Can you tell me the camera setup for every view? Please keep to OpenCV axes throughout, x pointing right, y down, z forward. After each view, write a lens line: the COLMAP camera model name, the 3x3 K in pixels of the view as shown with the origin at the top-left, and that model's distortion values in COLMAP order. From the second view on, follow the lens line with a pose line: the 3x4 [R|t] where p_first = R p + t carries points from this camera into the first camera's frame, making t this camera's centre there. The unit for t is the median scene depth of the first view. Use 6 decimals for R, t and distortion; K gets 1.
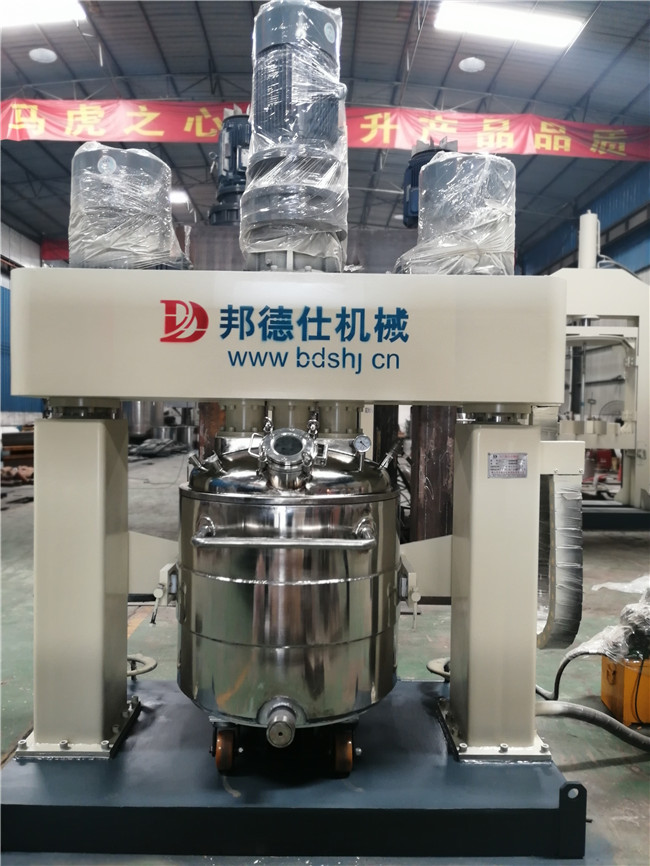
lens RADIAL K [[670.4, 0, 283.6], [0, 670.4, 433.0], [0, 0, 1]] dist [0.022347, -0.054026]
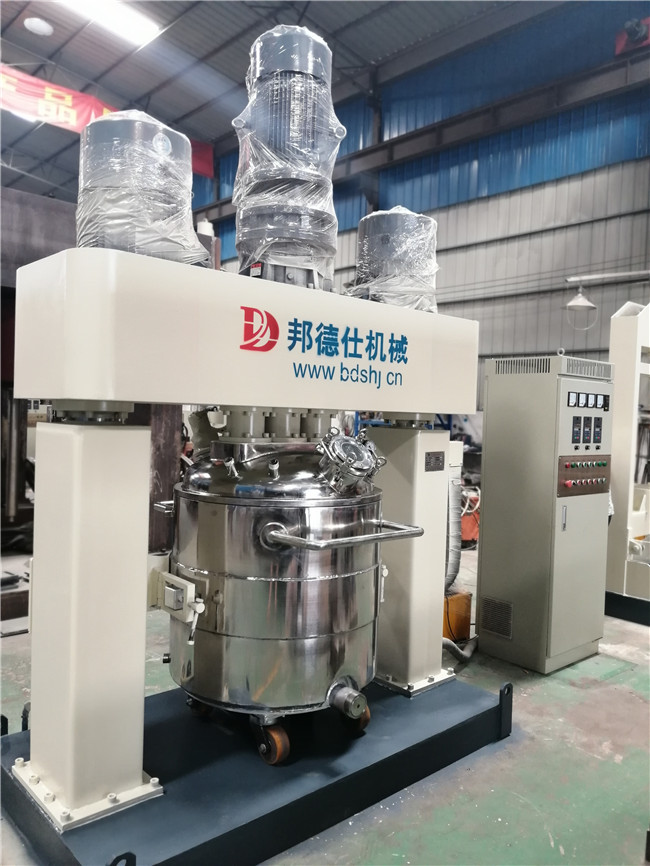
lens RADIAL K [[670.4, 0, 319.9], [0, 670.4, 434.4], [0, 0, 1]] dist [0.022347, -0.054026]
pose [[0.749052, -0.011119, 0.662417, -0.740863], [-0.009948, 0.999558, 0.028026, -0.040377], [-0.662436, -0.027583, 0.748611, 0.190259]]
